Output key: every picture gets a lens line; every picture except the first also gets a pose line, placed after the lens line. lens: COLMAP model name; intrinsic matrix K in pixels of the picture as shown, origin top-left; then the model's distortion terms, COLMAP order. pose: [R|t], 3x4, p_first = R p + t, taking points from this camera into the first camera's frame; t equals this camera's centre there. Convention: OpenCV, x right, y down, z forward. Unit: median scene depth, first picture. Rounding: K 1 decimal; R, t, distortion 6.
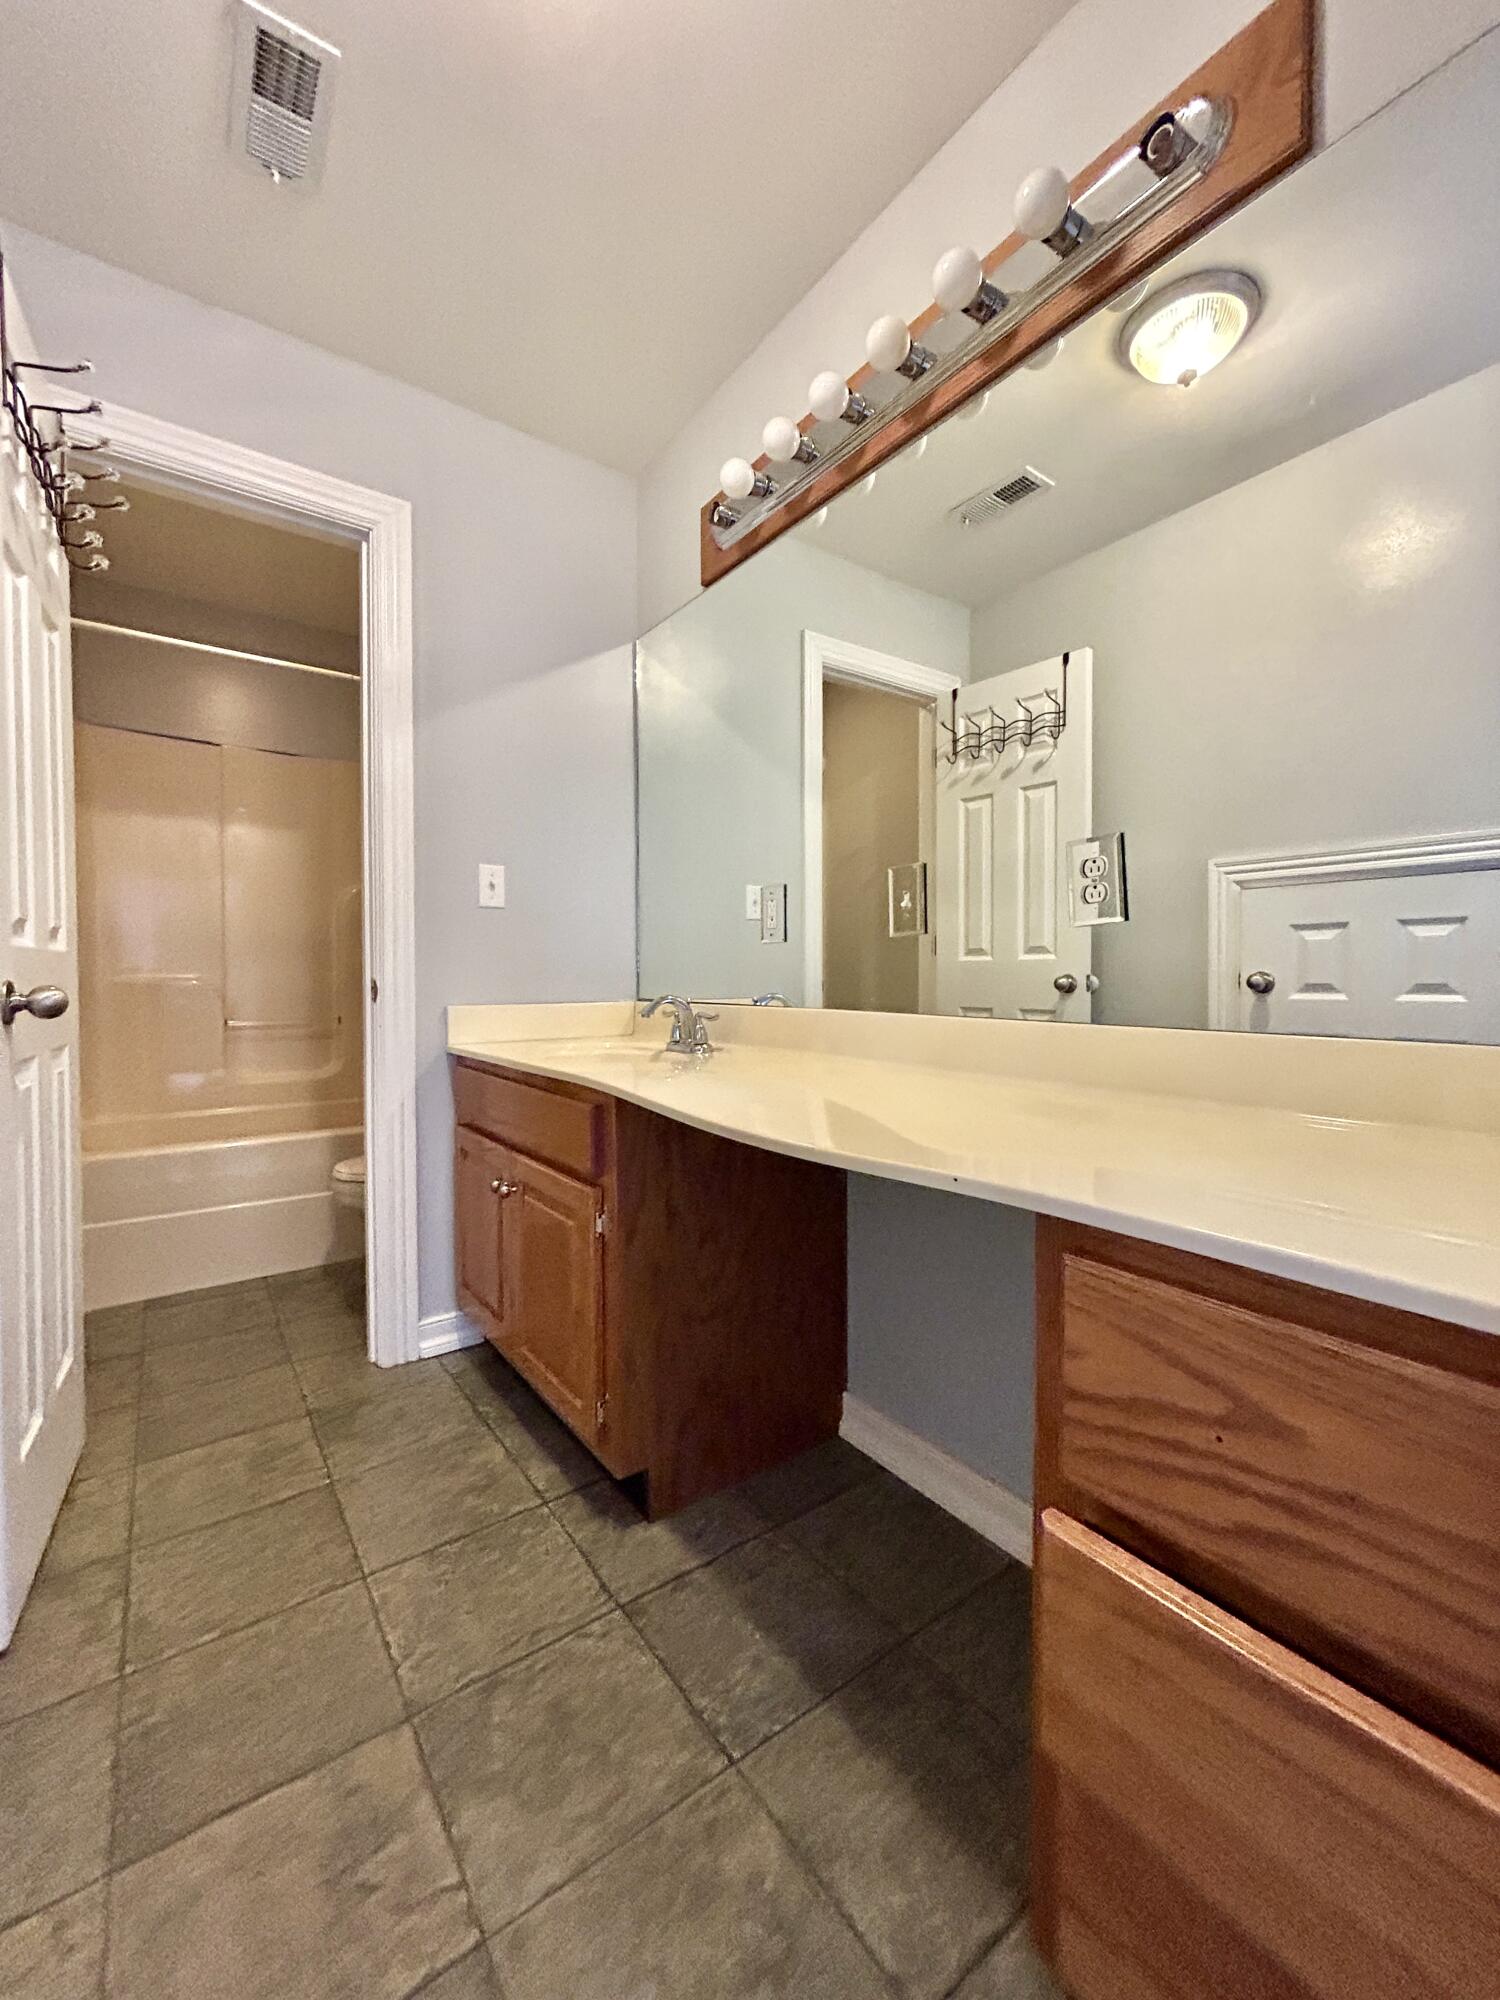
lens RADIAL K [[802.7, 0, 747.2], [0, 802.7, 982.5], [0, 0, 1]] dist [0.003435, 0.001346]
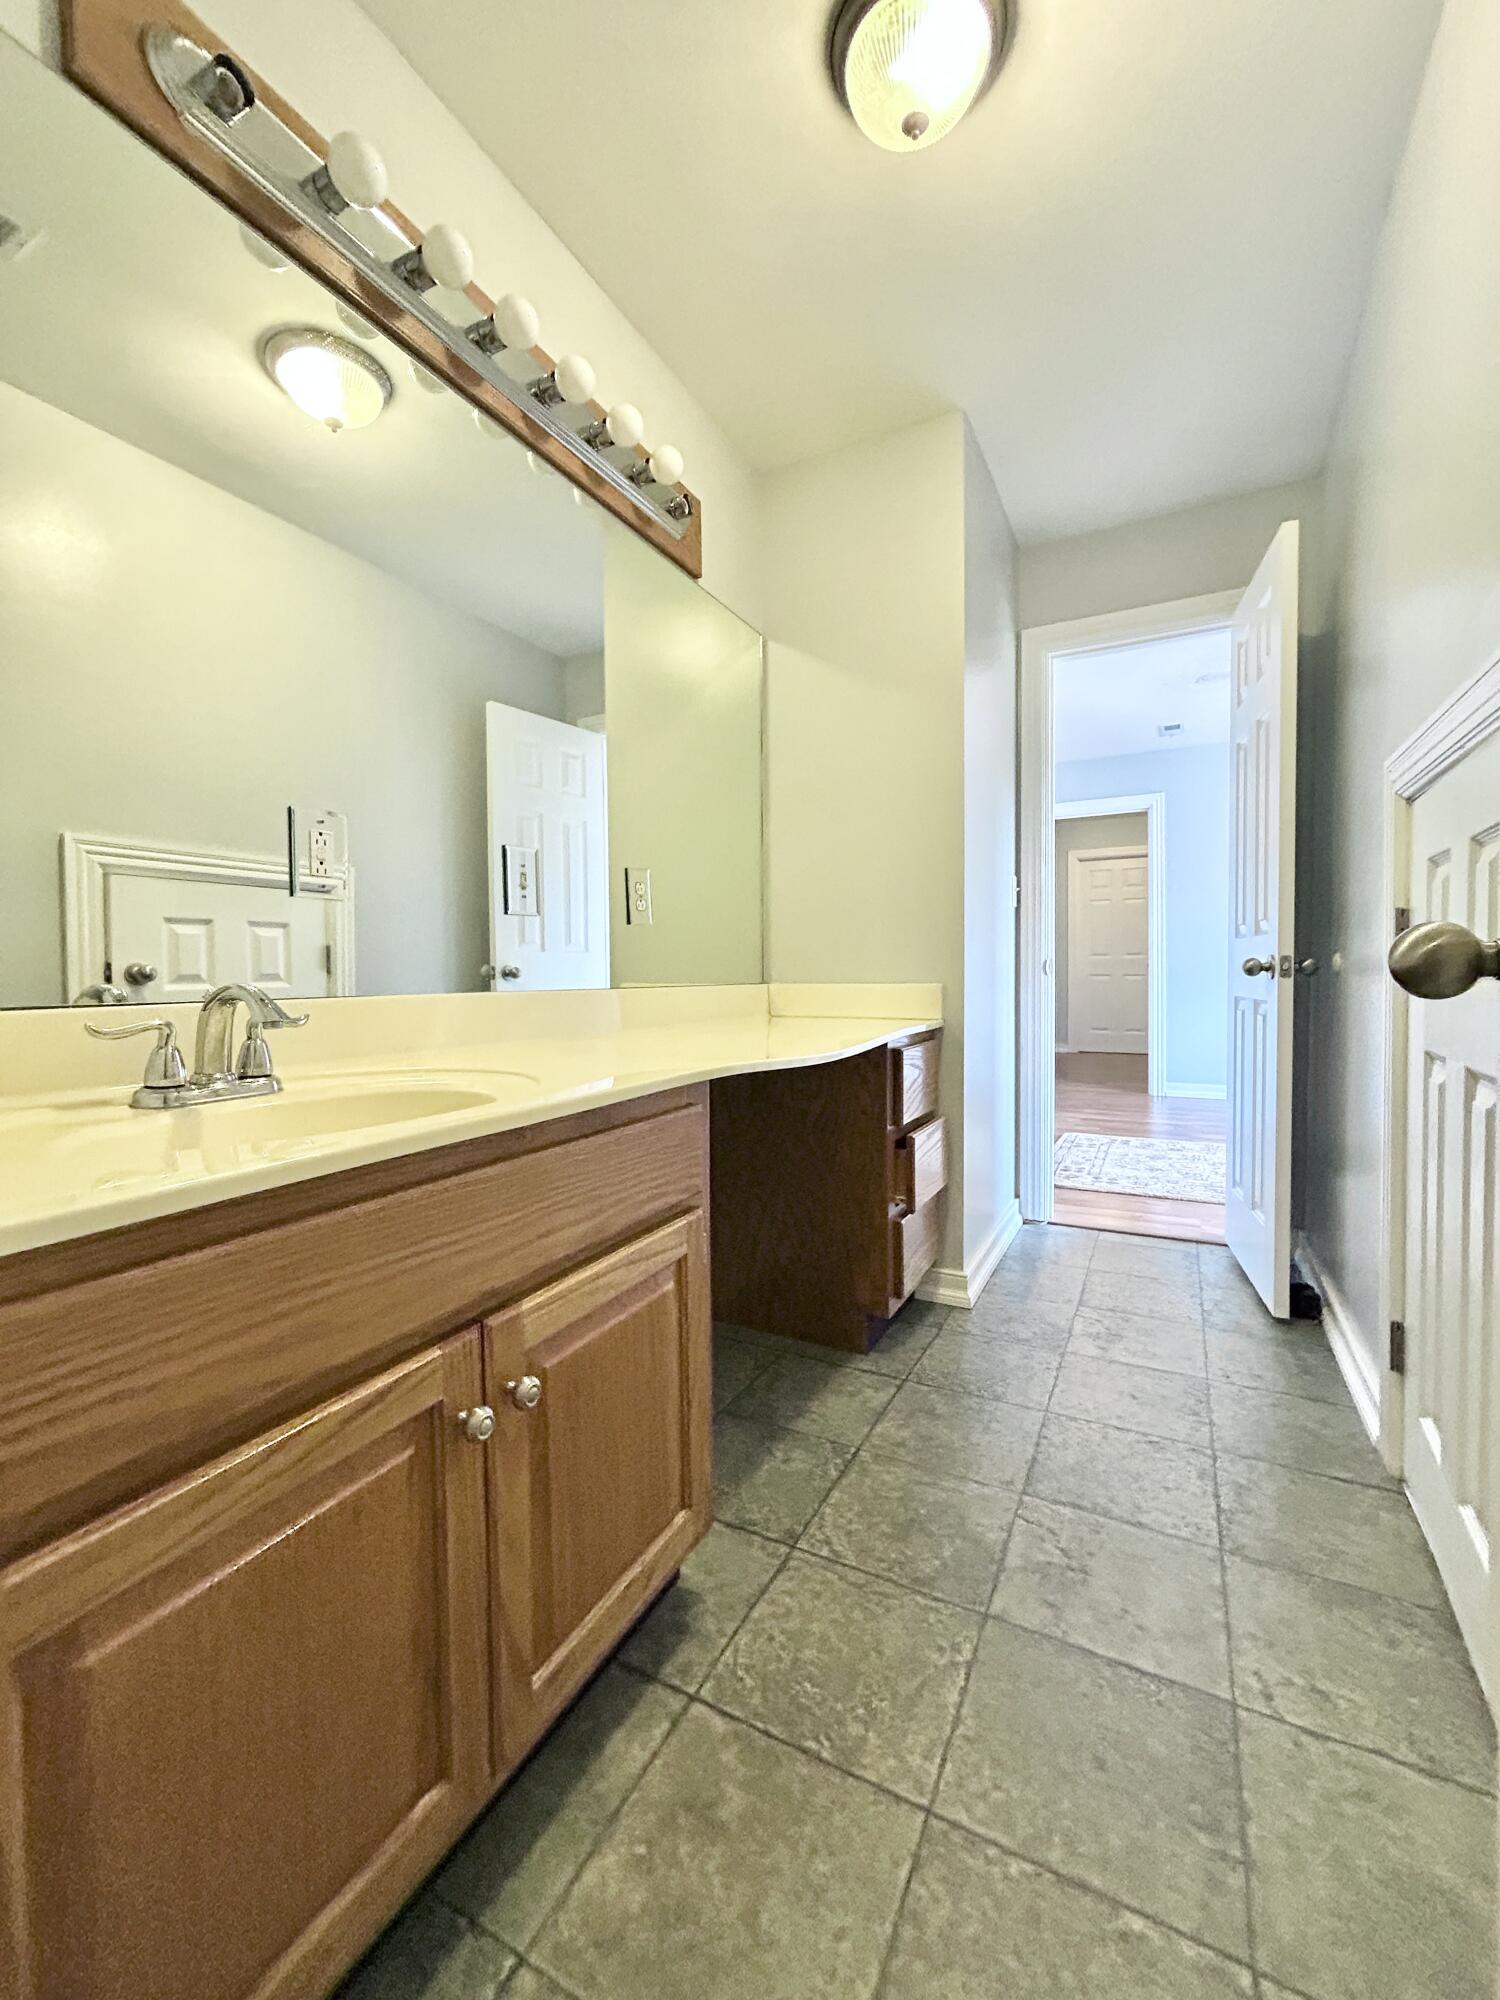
lens RADIAL K [[802.7, 0, 745.5], [0, 802.7, 994.9], [0, 0, 1]] dist [0.003435, 0.001346]
pose [[-0.437864, -0.014012, 0.898932, -0.929835], [0.011957, 0.999699, 0.021406, 0.022644], [-0.898962, 0.020121, -0.437565, 1.306402]]
